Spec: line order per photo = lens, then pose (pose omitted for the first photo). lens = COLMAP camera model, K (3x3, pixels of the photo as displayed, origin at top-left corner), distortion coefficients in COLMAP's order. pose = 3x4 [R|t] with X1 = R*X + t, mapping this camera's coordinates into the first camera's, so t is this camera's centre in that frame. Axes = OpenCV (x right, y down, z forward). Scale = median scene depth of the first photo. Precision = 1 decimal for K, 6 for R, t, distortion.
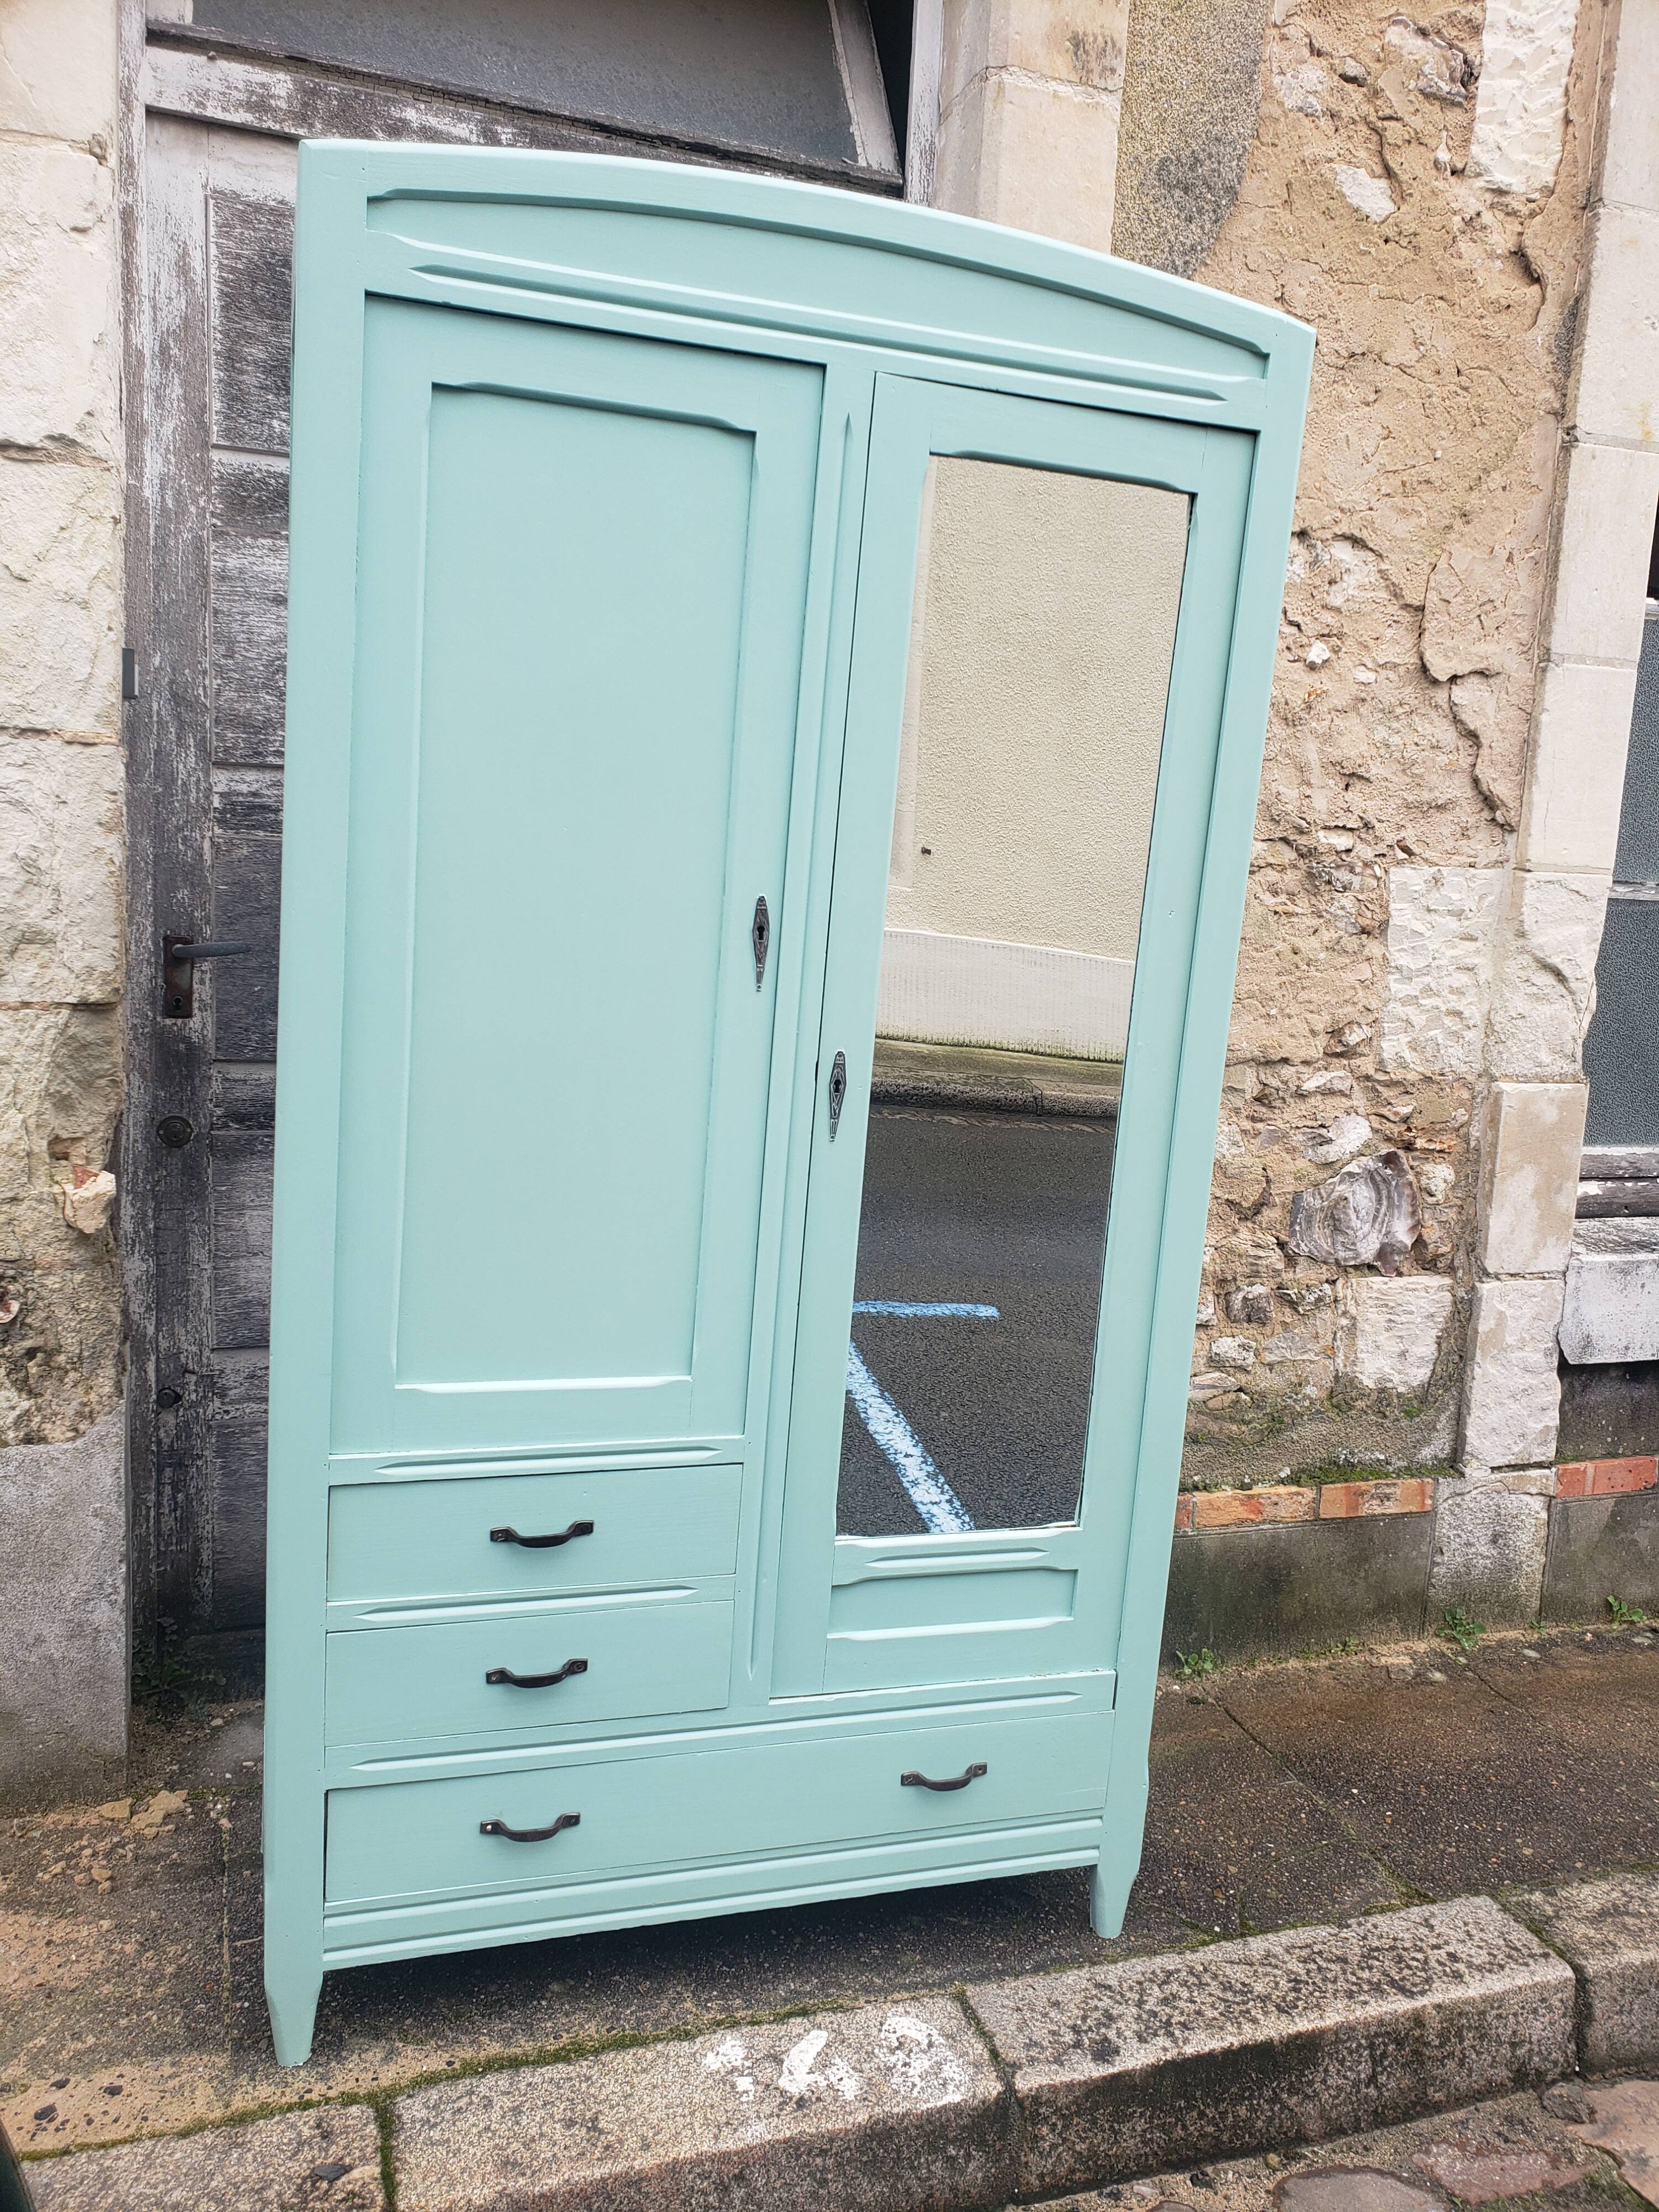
lens RADIAL K [[1713.3, 0, 824.2], [0, 1713.3, 1111.5], [0, 0, 1]] dist [0.006184, 0.027474]
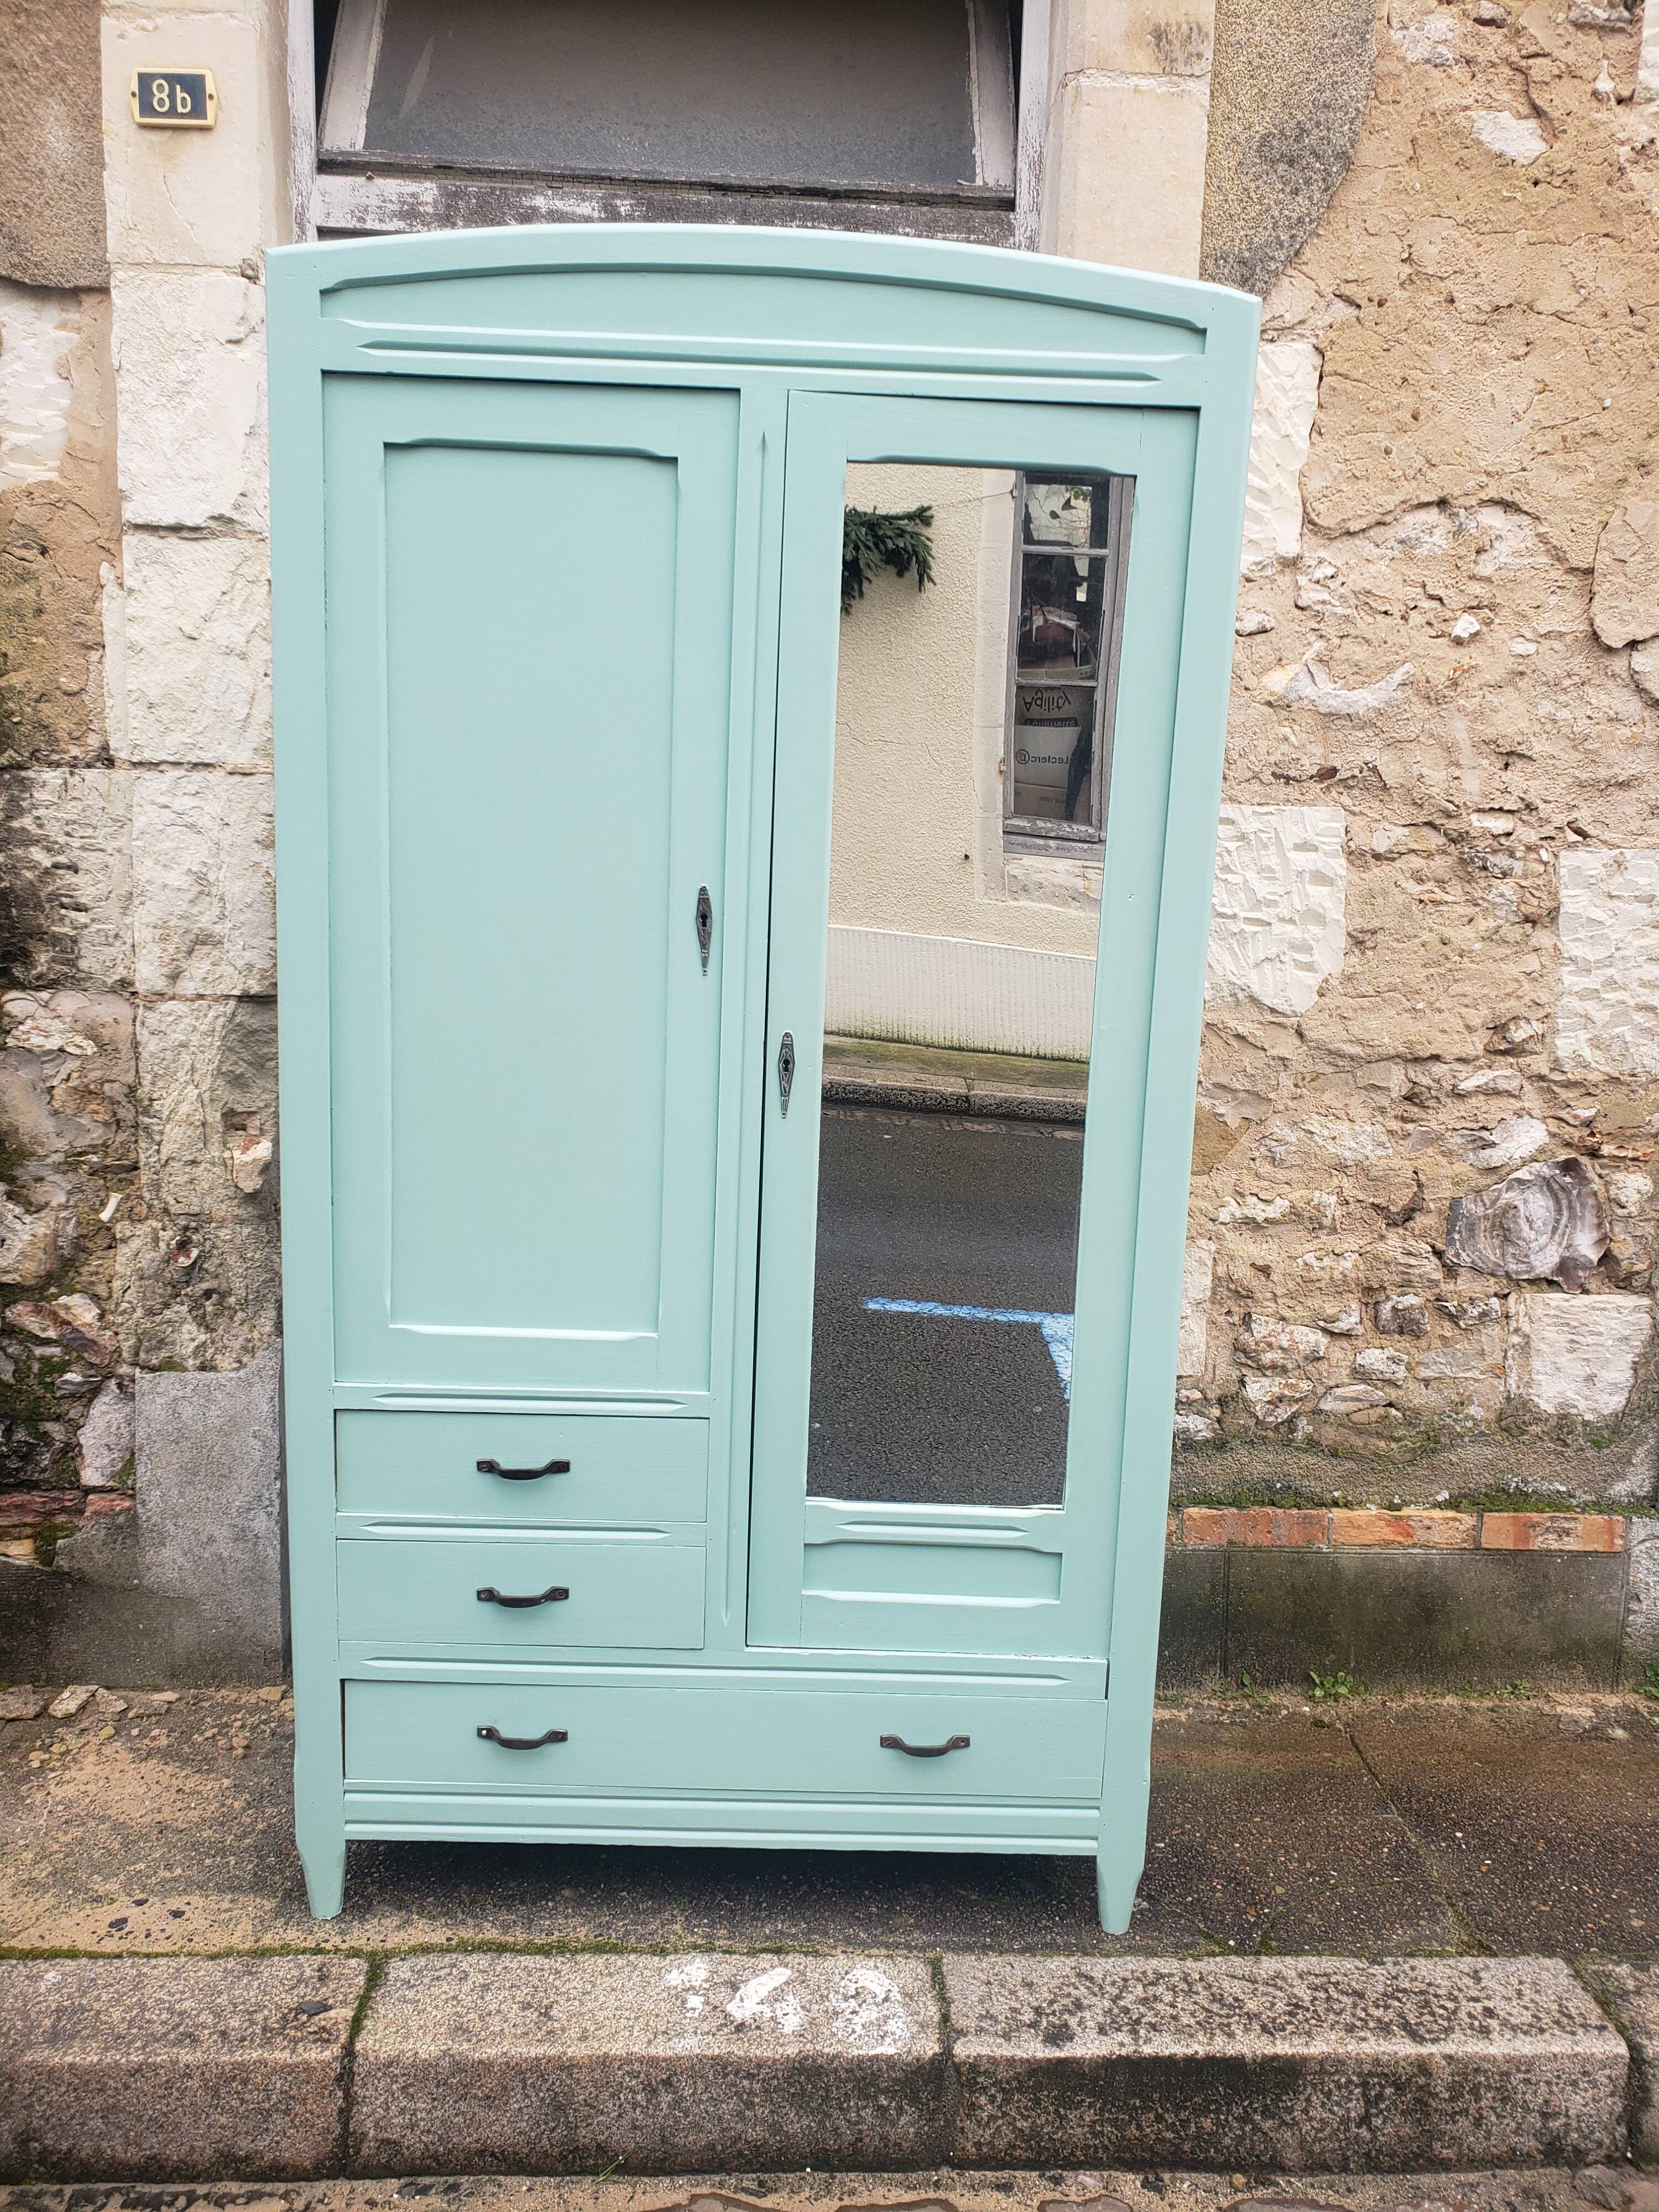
lens RADIAL K [[1713.3, 0, 835.4], [0, 1713.3, 1108.8], [0, 0, 1]] dist [0.006184, 0.027474]
pose [[0.957623, 0.014708, -0.287649, 0.296734], [-0.018641, 0.999766, -0.010938, 0.019748], [0.287420, 0.015836, 0.957674, -0.002664]]
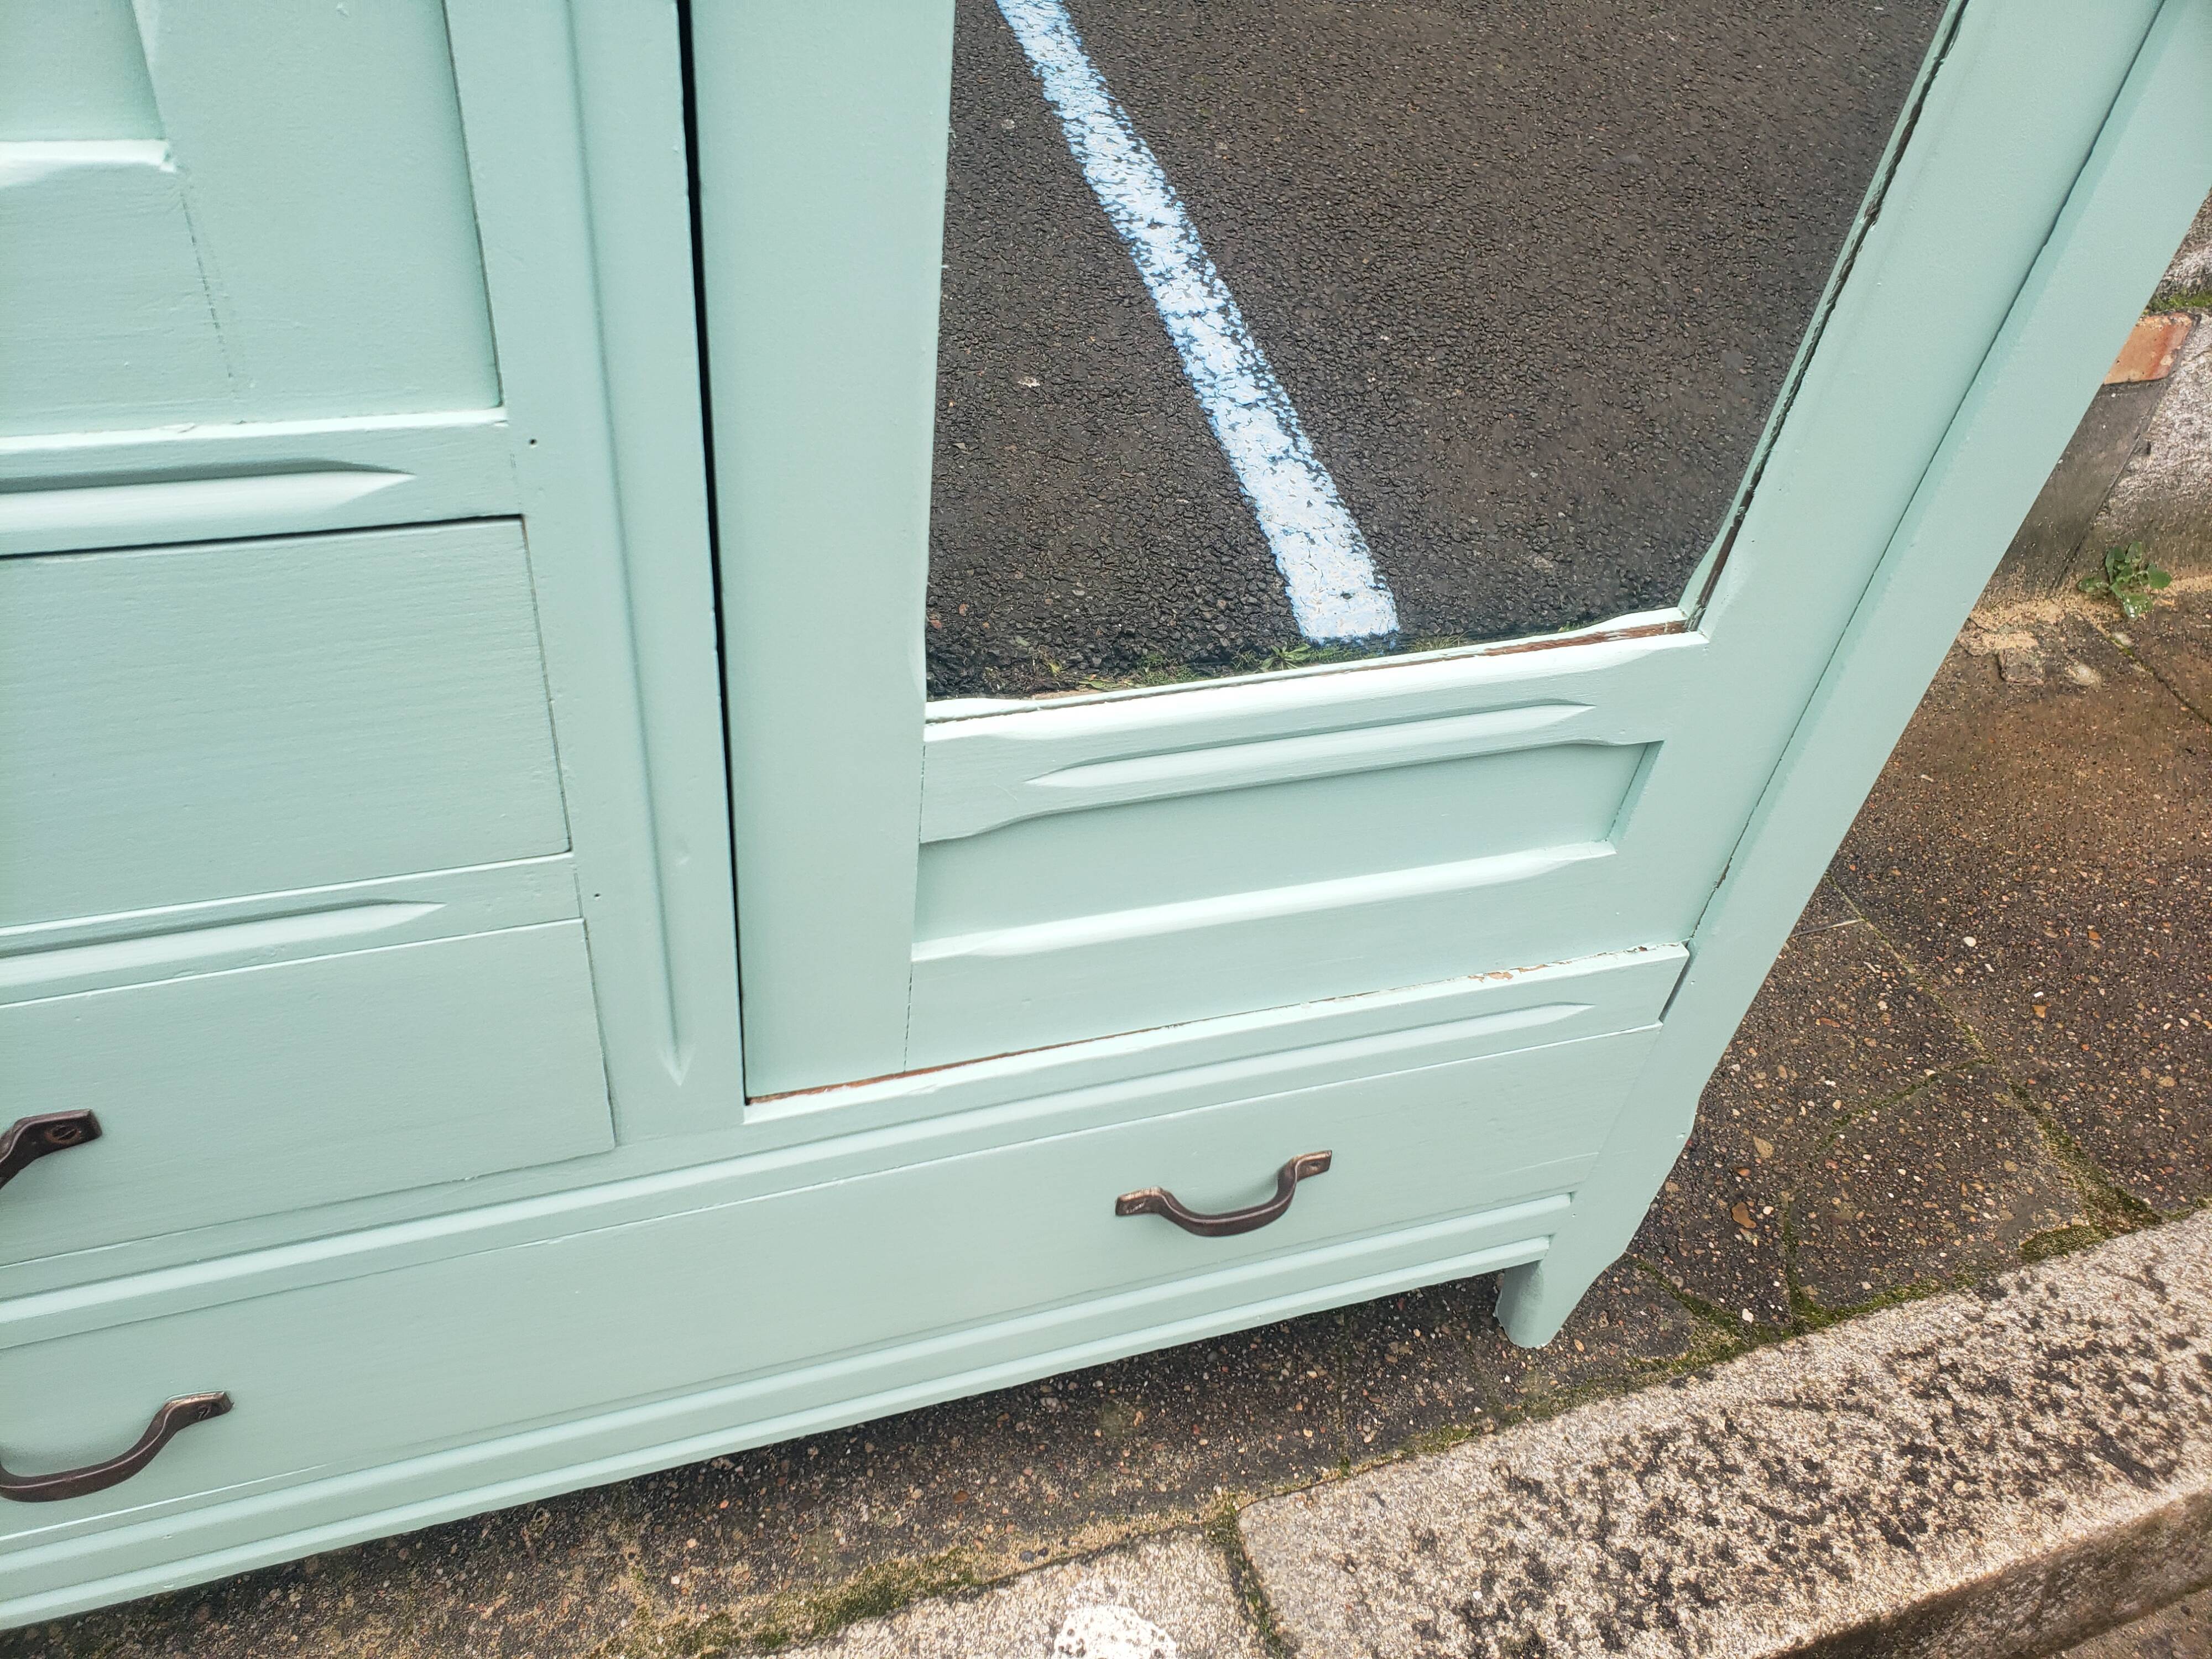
lens RADIAL K [[1730.1, 0, 1067.7], [0, 1730.1, 821.6], [0, 0, 1]] dist [0.010888, 0.016256]
pose [[0.999757, 0.019536, 0.010248, 0.026440], [-0.021975, 0.840933, 0.540692, 0.094841], [0.001945, -0.540786, 0.841158, 0.681418]]
